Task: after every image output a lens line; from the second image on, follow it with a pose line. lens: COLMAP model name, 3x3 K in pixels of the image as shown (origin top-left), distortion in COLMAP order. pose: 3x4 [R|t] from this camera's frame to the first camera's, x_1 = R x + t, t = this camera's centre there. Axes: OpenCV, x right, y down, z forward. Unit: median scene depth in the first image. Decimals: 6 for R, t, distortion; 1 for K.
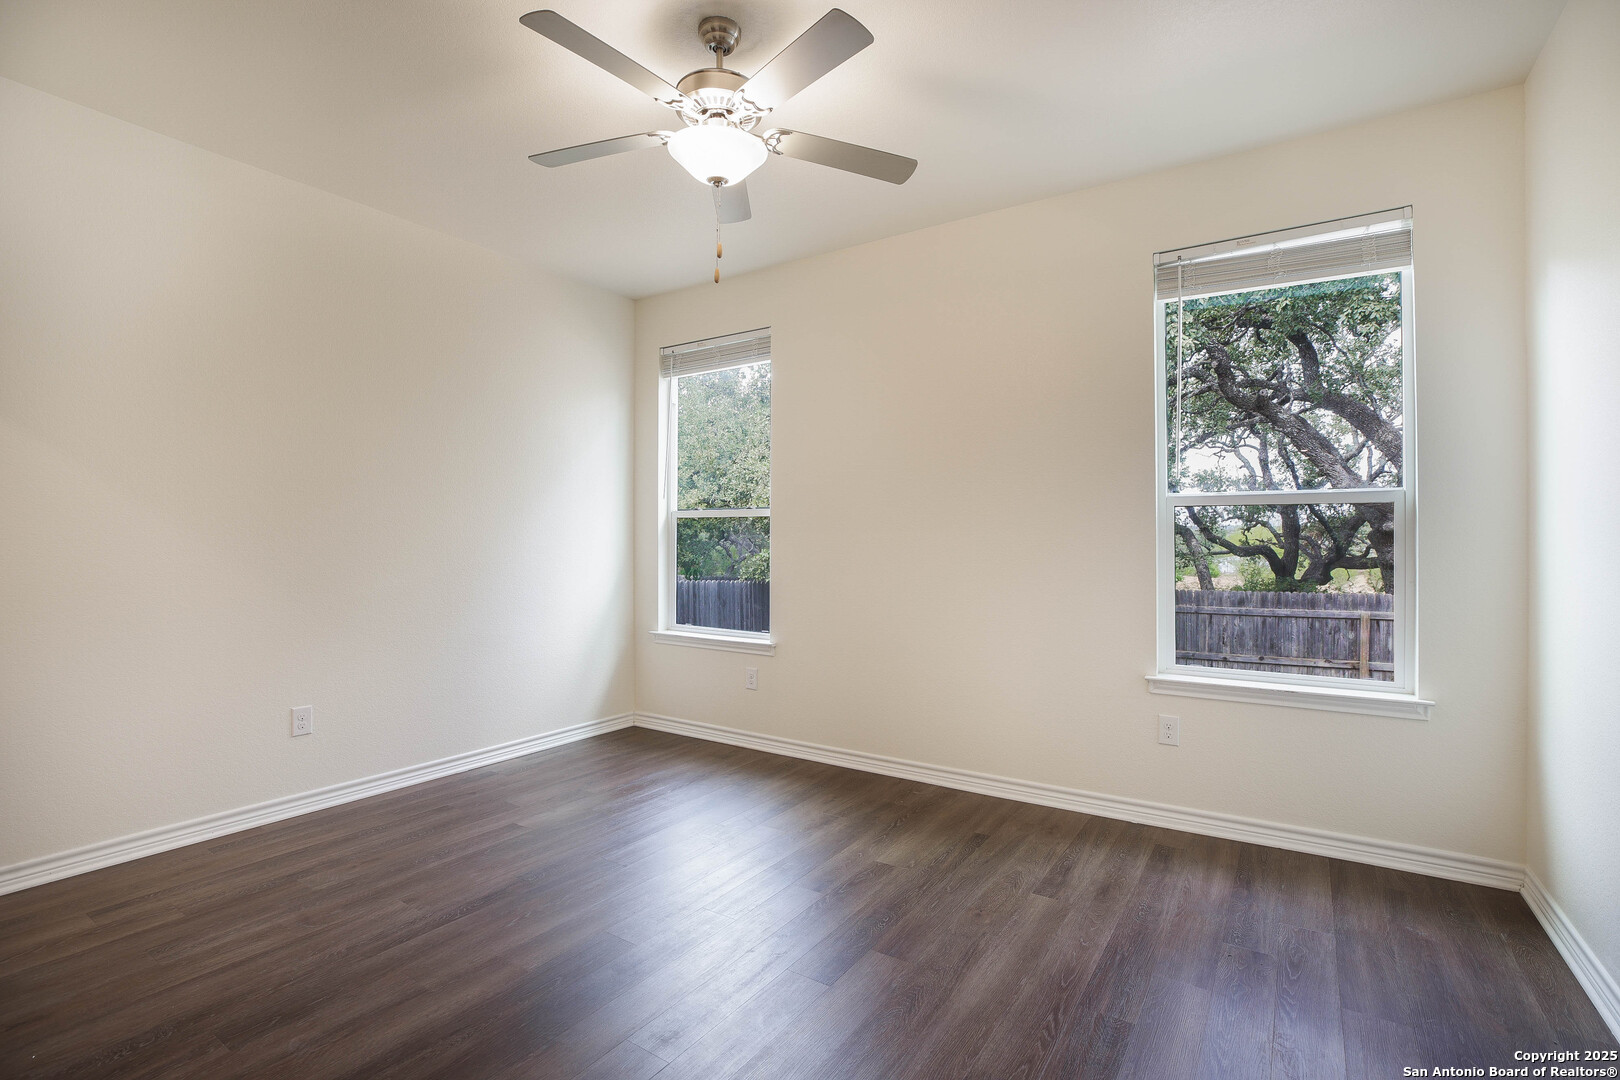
lens RADIAL K [[749.3, 0, 840.7], [0, 749.3, 537.2], [0, 0, 1]] dist [-0.001808, -0.000324]
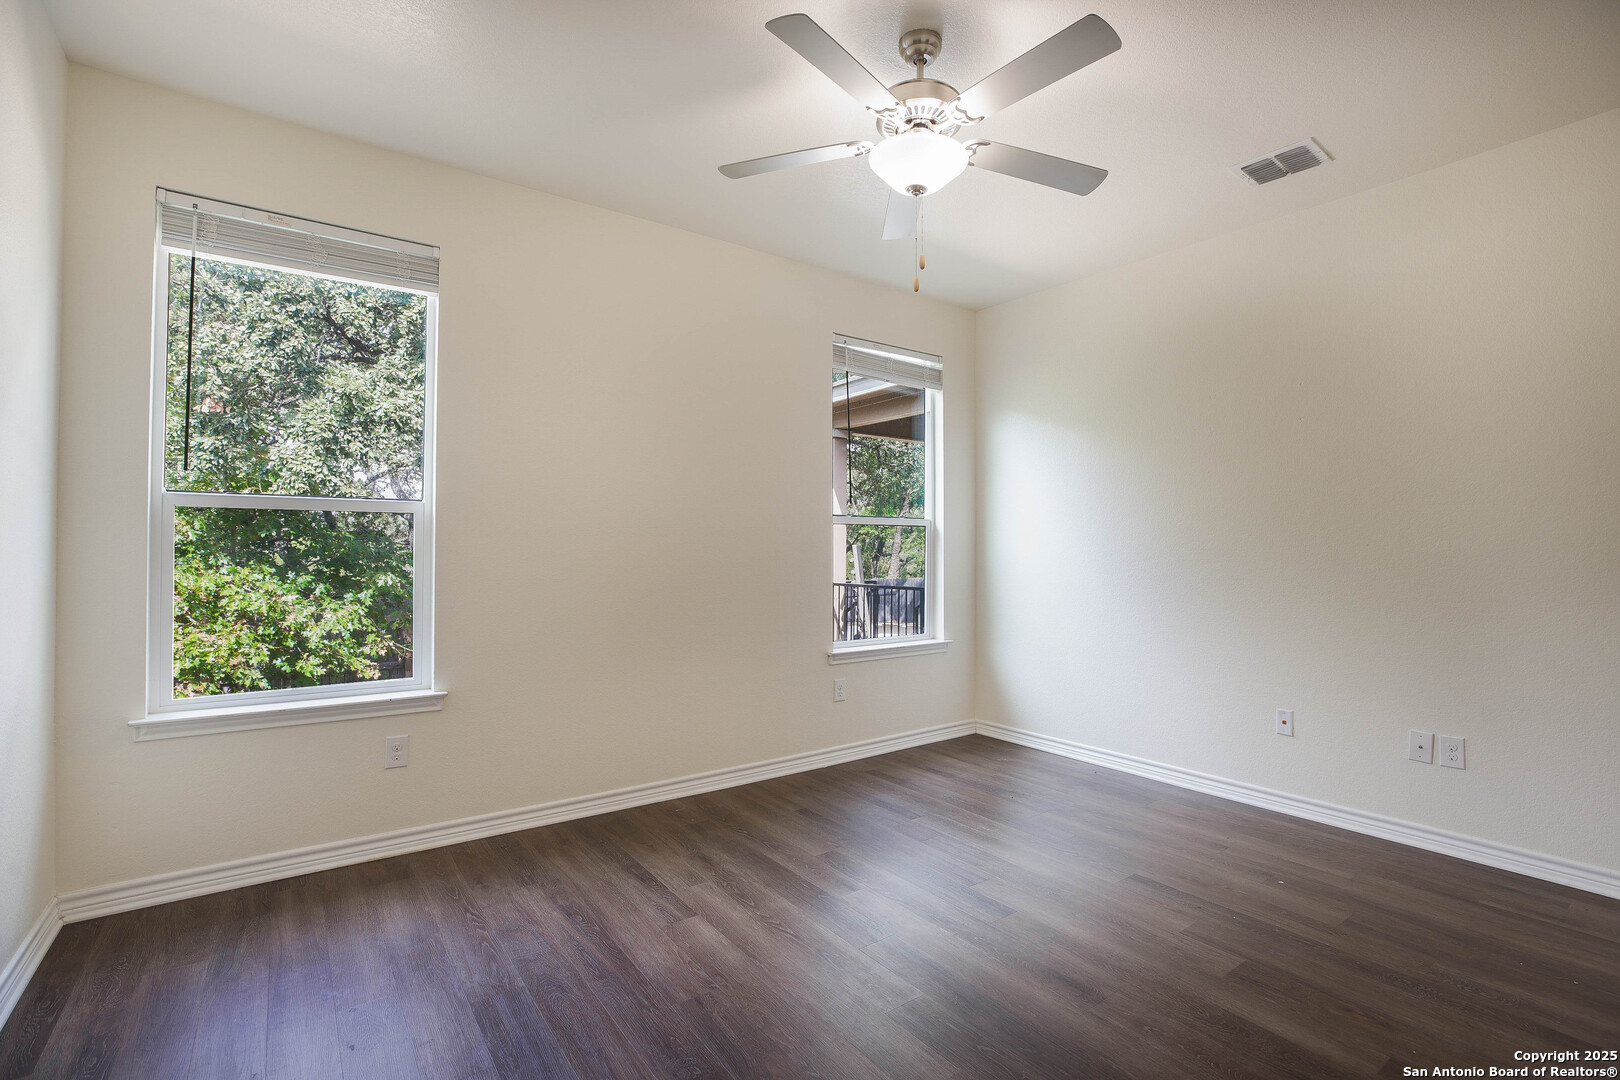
lens RADIAL K [[749.3, 0, 840.7], [0, 749.3, 537.2], [0, 0, 1]] dist [-0.001808, -0.000324]
pose [[0.358456, 0.016155, 0.933407, -0.835858], [-0.004762, 0.999869, -0.015477, 0.004783], [-0.933535, 0.001103, 0.358486, 0.527935]]
